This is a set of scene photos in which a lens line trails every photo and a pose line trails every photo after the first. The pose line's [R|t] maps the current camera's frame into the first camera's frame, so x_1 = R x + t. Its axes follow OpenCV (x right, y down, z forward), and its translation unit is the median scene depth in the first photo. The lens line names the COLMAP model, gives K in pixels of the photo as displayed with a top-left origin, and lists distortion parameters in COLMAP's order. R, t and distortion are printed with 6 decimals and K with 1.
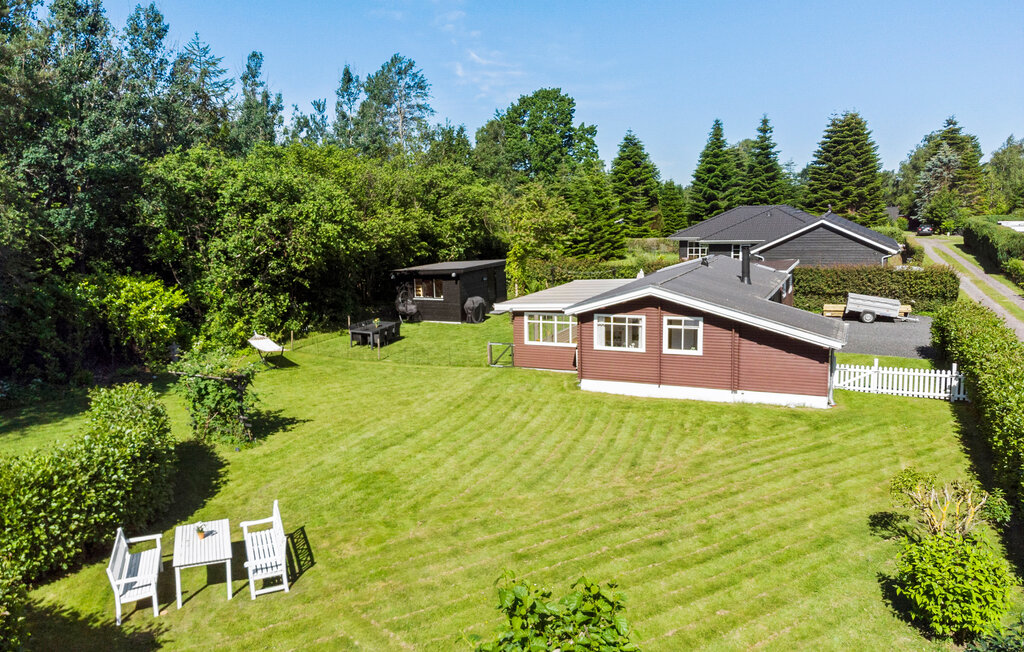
lens RADIAL K [[757.7, 0, 512.0], [0, 757.7, 246.9], [0, 0, 1]] dist [0.000328, 0.001262]
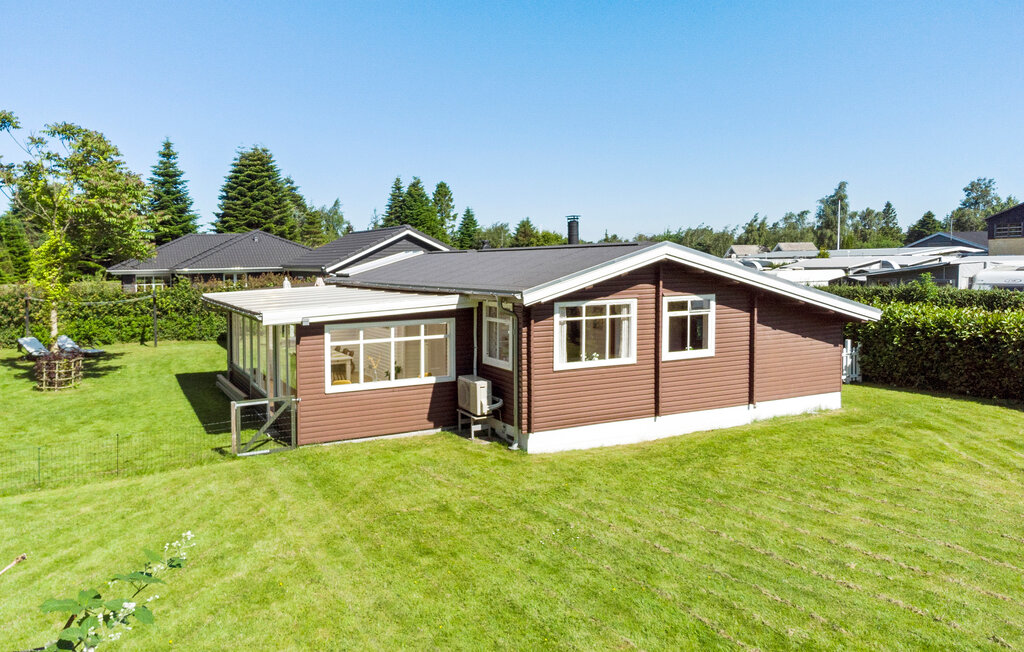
lens RADIAL K [[757.7, 0, 512.0], [0, 757.7, 246.9], [0, 0, 1]] dist [0.000328, 0.001262]
pose [[0.625436, 0.029067, 0.779734, -0.325919], [0.039620, 0.996834, -0.068940, 0.085733], [-0.779269, 0.074011, 0.622304, 0.698292]]
